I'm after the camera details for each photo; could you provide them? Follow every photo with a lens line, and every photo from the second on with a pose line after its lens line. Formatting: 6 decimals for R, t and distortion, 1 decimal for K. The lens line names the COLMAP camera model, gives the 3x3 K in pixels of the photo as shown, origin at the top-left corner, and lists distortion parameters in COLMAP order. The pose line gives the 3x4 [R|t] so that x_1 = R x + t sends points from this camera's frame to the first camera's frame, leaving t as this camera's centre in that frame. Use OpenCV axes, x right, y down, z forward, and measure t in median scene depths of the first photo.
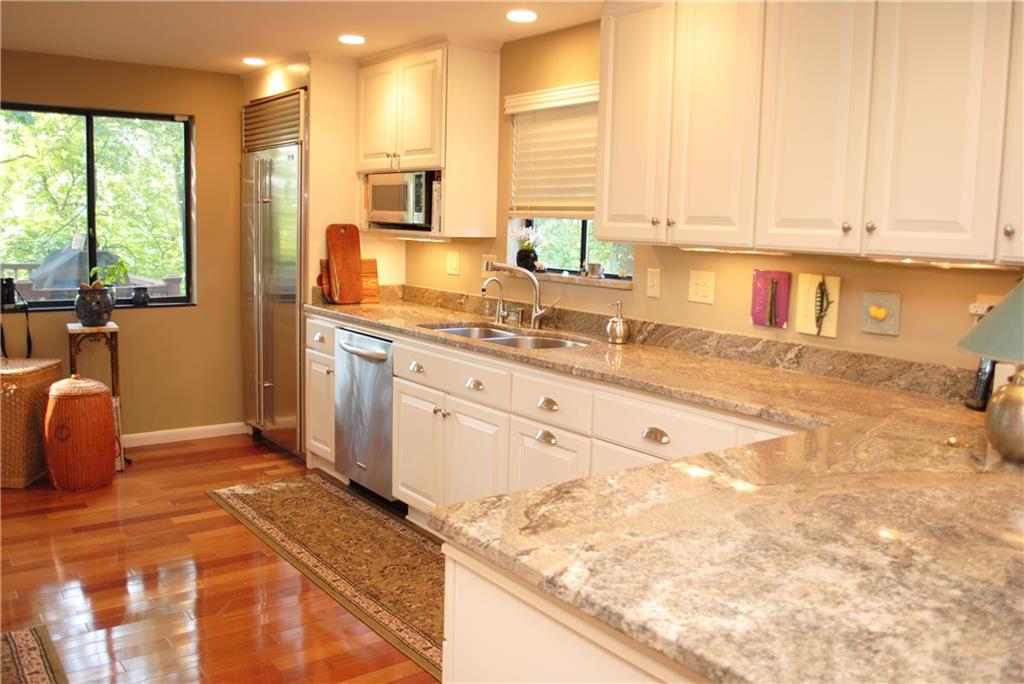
lens RADIAL K [[870.2, 0, 504.8], [0, 870.2, 335.4], [0, 0, 1]] dist [-0.080258, 0.010157]
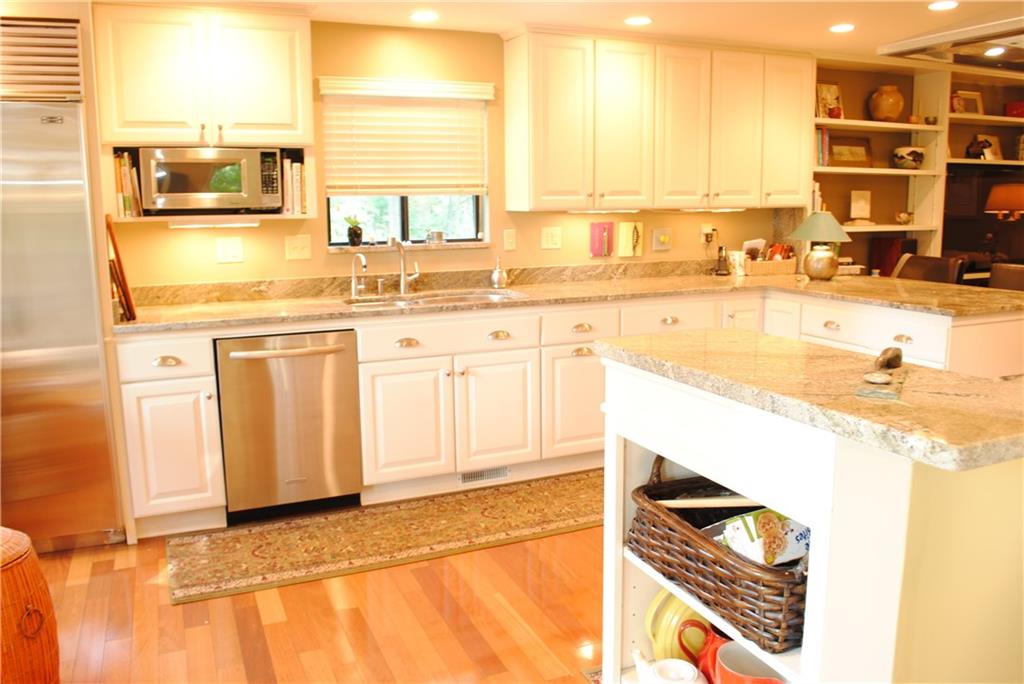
lens RADIAL K [[801.9, 0, 534.0], [0, 801.9, 339.7], [0, 0, 1]] dist [-0.090314, 0.017264]
pose [[0.213451, -0.196506, 0.956987, -1.122958], [0.142859, 0.975311, 0.168404, -0.121251], [-0.966452, 0.100769, 0.236254, 0.721541]]
